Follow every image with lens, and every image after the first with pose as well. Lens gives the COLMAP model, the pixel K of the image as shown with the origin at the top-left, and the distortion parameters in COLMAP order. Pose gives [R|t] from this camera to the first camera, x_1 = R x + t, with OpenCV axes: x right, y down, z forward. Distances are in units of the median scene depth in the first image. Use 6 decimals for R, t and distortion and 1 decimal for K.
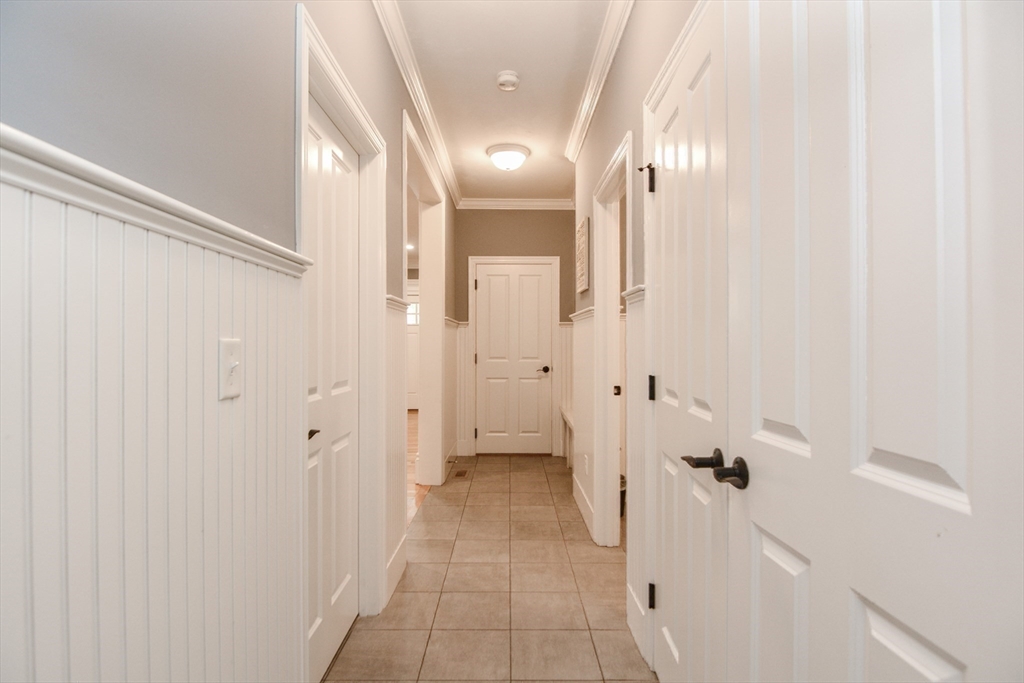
lens RADIAL K [[513.9, 0, 512.0], [0, 513.9, 341.5], [0, 0, 1]] dist [-0.022364, -0.001352]
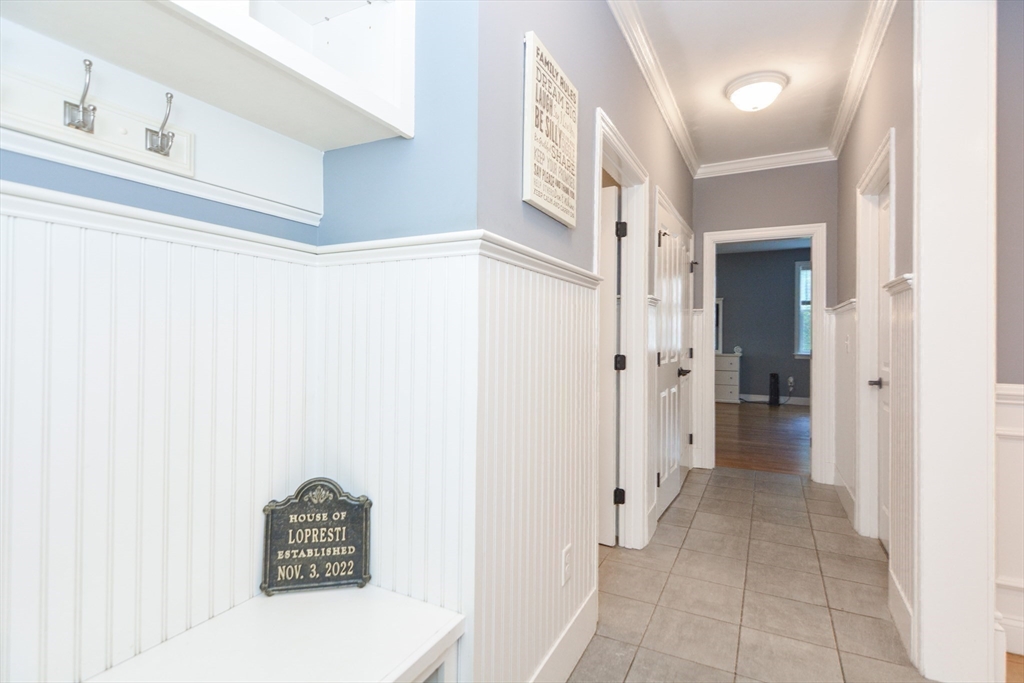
lens RADIAL K [[506.6, 0, 512.0], [0, 506.6, 341.5], [0, 0, 1]] dist [-0.002768, -0.000639]
pose [[-0.887923, -0.010332, 0.459875, -0.038039], [-0.004807, 0.999902, 0.013184, 0.012957], [-0.459966, 0.009496, -0.887886, 1.568763]]
